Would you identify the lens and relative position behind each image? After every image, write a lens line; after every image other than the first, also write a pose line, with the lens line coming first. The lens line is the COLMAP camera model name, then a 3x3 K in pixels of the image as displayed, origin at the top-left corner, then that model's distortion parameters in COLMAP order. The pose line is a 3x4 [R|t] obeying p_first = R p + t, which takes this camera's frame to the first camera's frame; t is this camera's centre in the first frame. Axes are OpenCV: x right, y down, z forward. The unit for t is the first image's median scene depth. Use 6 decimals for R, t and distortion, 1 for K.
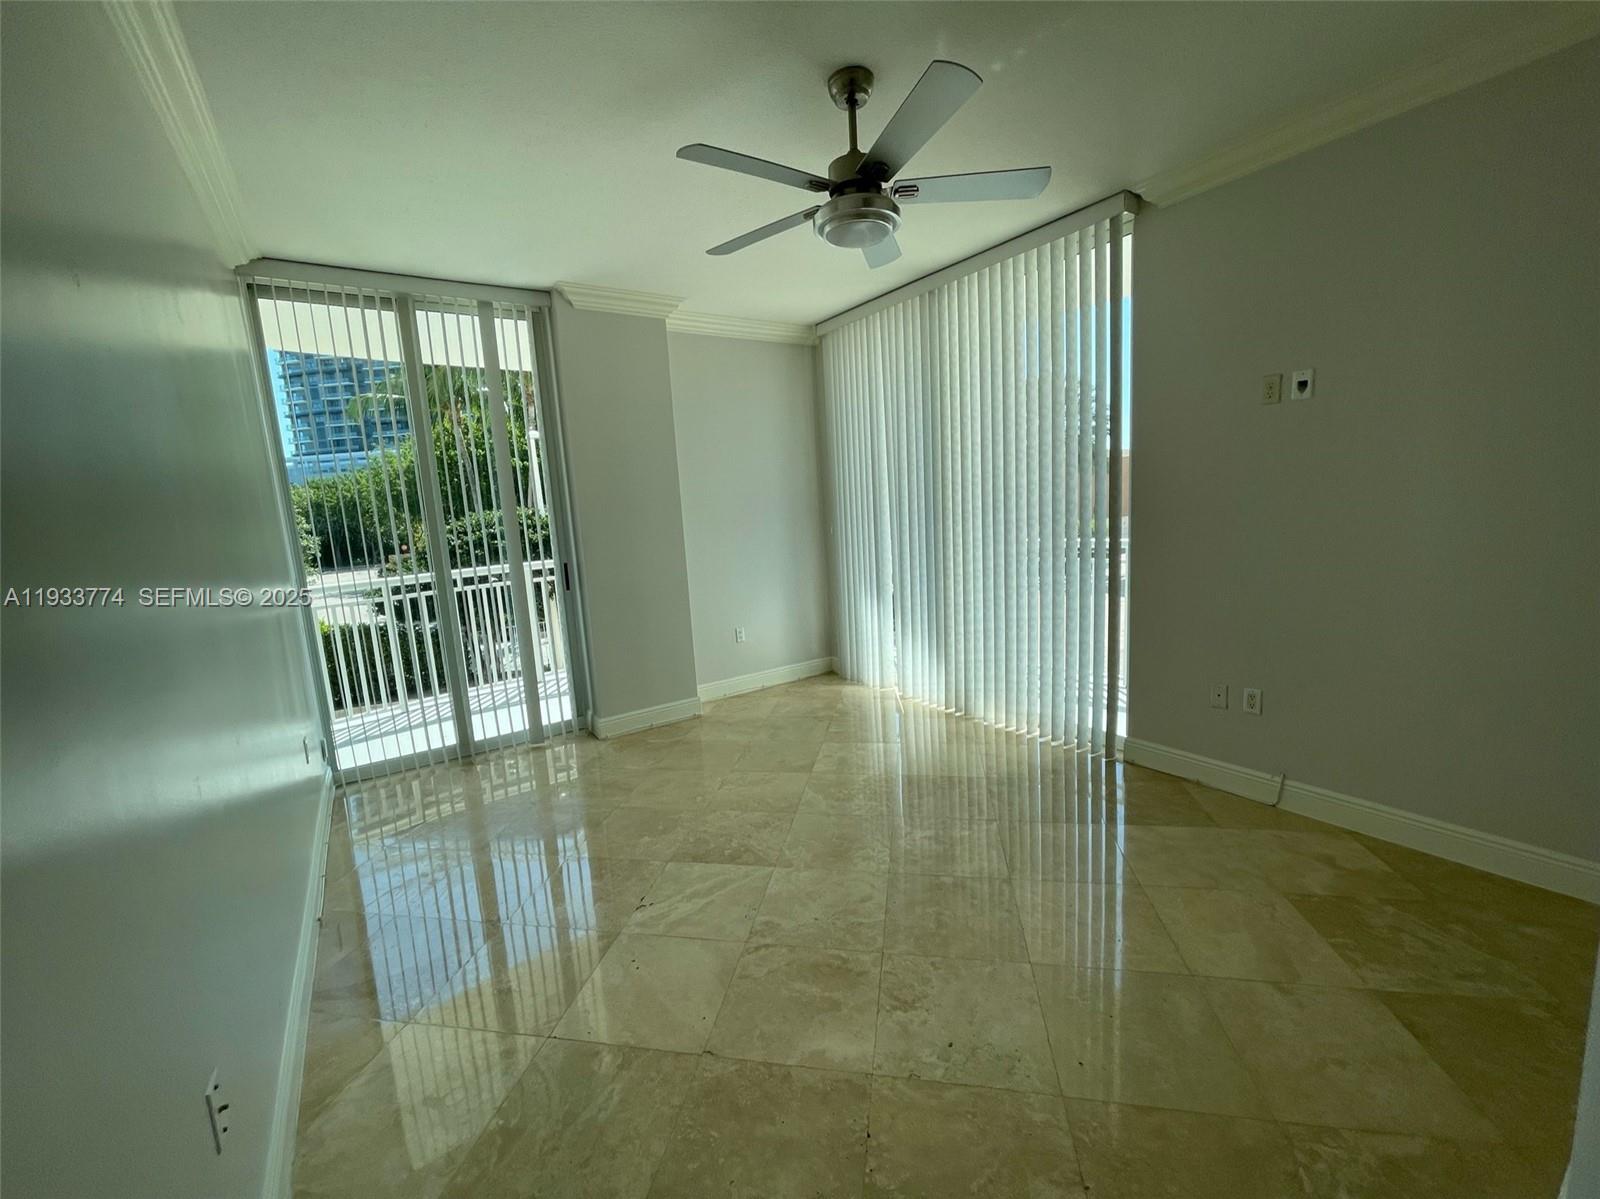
lens RADIAL K [[647.1, 0, 791.5], [0, 647.1, 599.7], [0, 0, 1]] dist [-0.000454, 0.000548]
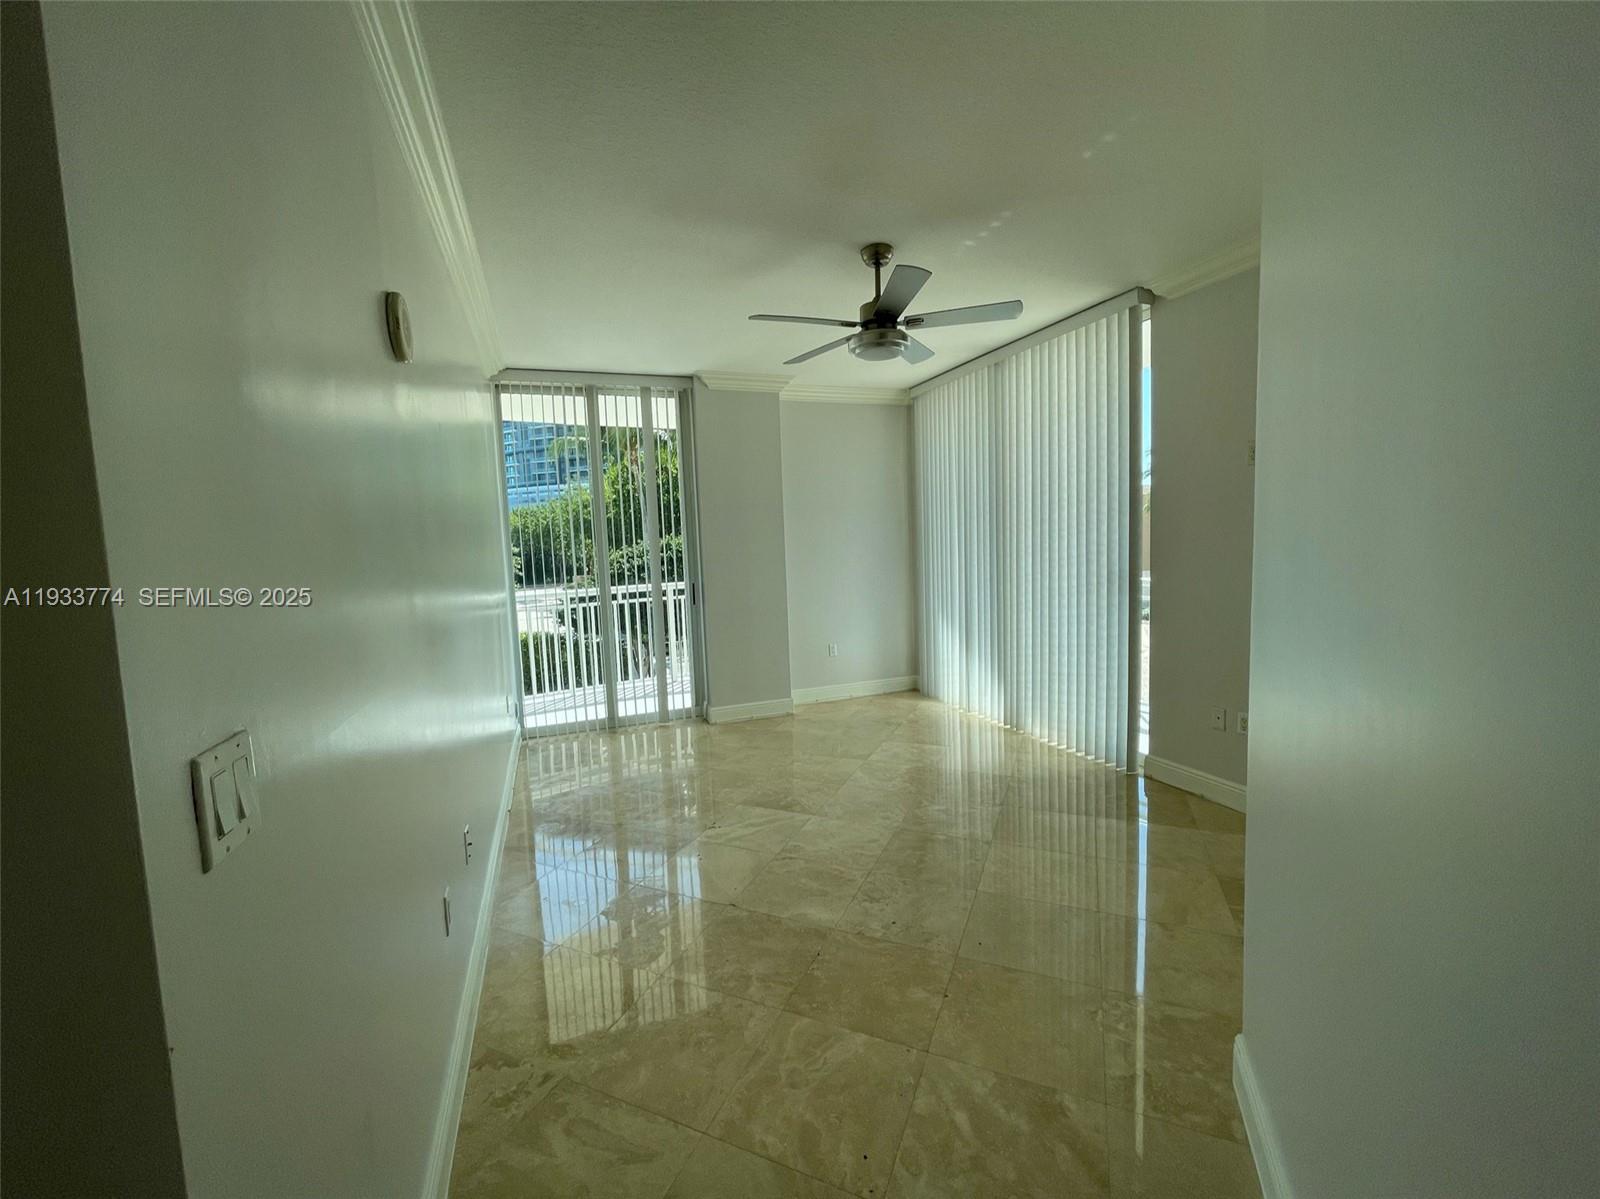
lens RADIAL K [[647.1, 0, 791.5], [0, 647.1, 599.7], [0, 0, 1]] dist [-0.000454, 0.000548]
pose [[0.972980, 0.041878, -0.227060, 0.137908], [-0.052949, 0.997676, -0.042888, 0.022126], [0.224736, 0.053752, 0.972936, -0.205397]]
